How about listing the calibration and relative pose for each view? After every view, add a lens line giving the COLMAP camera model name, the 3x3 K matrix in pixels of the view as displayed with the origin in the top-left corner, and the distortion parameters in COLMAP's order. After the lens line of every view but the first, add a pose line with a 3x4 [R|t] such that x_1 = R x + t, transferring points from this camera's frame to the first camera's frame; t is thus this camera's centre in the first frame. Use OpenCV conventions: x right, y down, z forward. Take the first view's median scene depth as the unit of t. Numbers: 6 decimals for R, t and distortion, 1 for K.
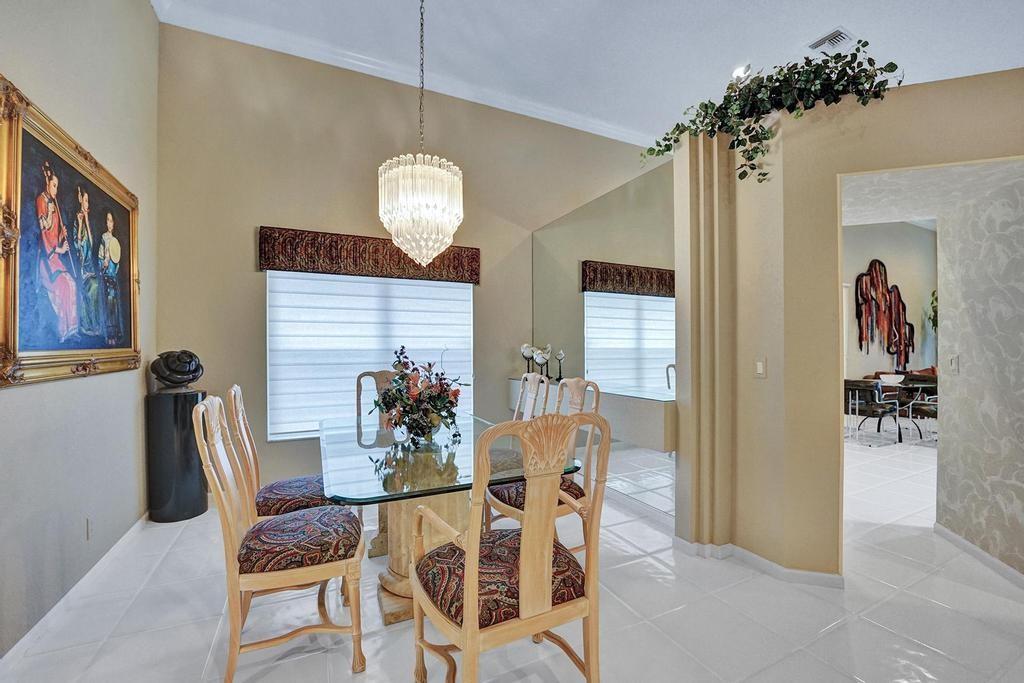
lens RADIAL K [[419.0, 0, 511.5], [0, 419.0, 342.5], [0, 0, 1]] dist [-0.012855, 0.000577]
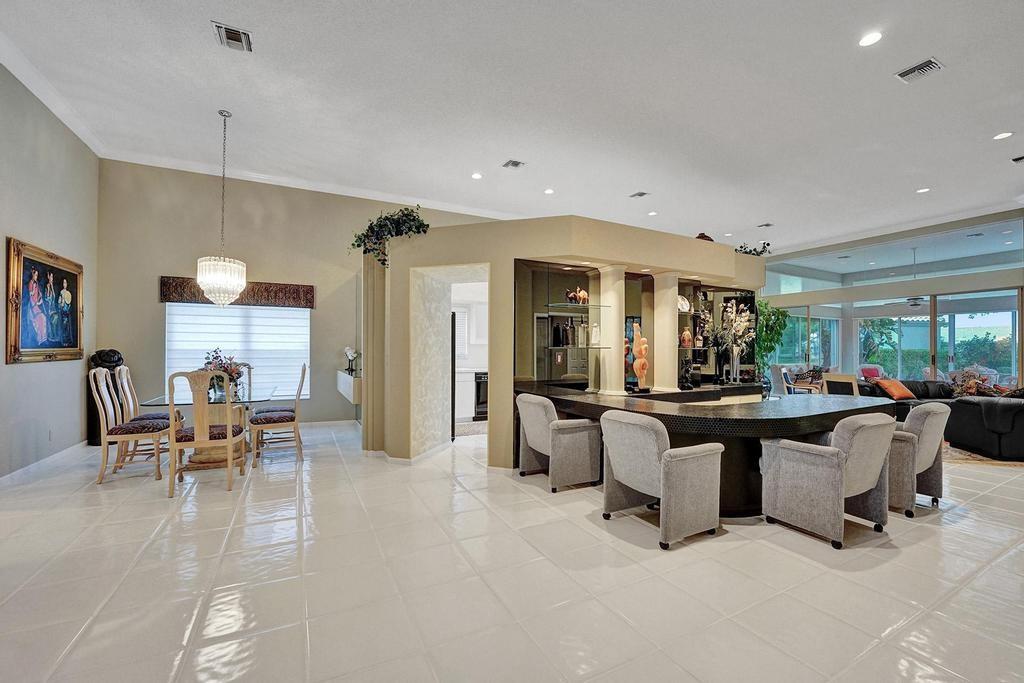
lens RADIAL K [[419.0, 0, 511.4], [0, 419.0, 342.4], [0, 0, 1]] dist [-0.012855, 0.000577]
pose [[0.999778, 0.007307, 0.019777, 1.173049], [-0.007168, 0.999949, -0.007110, -0.013901], [-0.019828, 0.006967, 0.999779, -1.055980]]
